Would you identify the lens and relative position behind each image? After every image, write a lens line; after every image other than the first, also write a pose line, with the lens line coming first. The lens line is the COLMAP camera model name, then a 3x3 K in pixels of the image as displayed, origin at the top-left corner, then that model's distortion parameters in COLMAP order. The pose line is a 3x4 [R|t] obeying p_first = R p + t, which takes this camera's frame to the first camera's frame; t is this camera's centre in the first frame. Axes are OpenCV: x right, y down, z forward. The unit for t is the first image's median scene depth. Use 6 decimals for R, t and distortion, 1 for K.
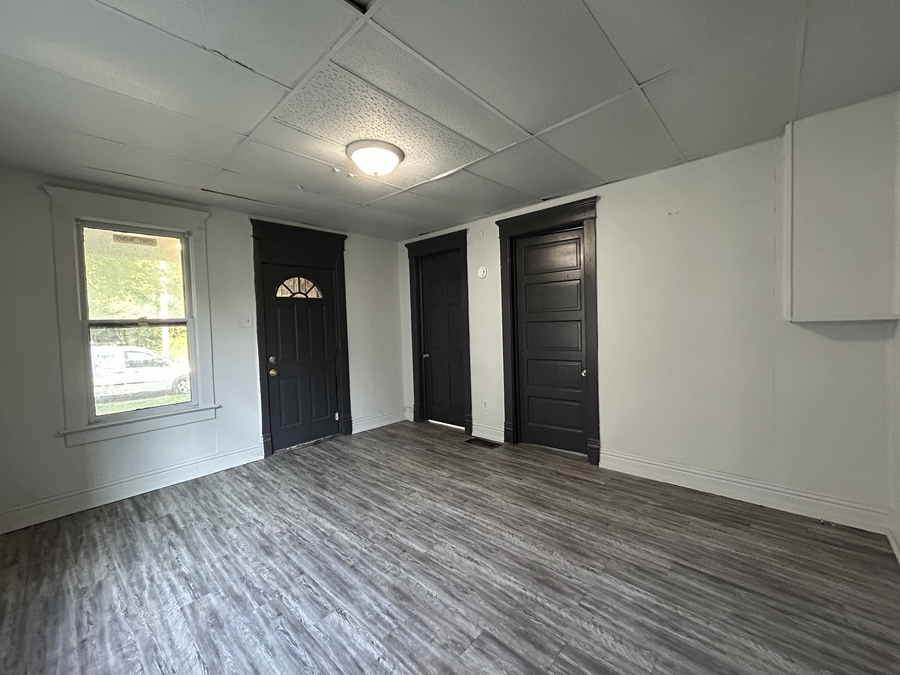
lens RADIAL K [[363.8, 0, 450.0], [0, 363.8, 337.5], [0, 0, 1]] dist [-0.000651, 0.000010]
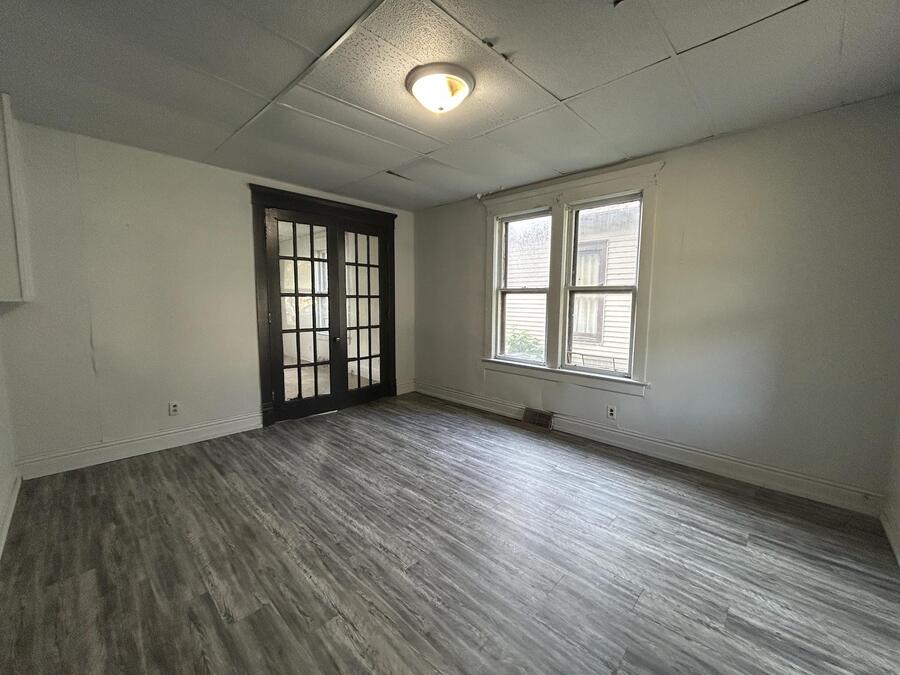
lens RADIAL K [[363.8, 0, 450.0], [0, 363.8, 337.5], [0, 0, 1]] dist [-0.000651, 0.000010]
pose [[-0.999366, 0.023113, 0.027084, -0.234866], [0.026785, 0.989186, 0.144202, -0.056812], [-0.023458, 0.144836, -0.989178, 1.889485]]
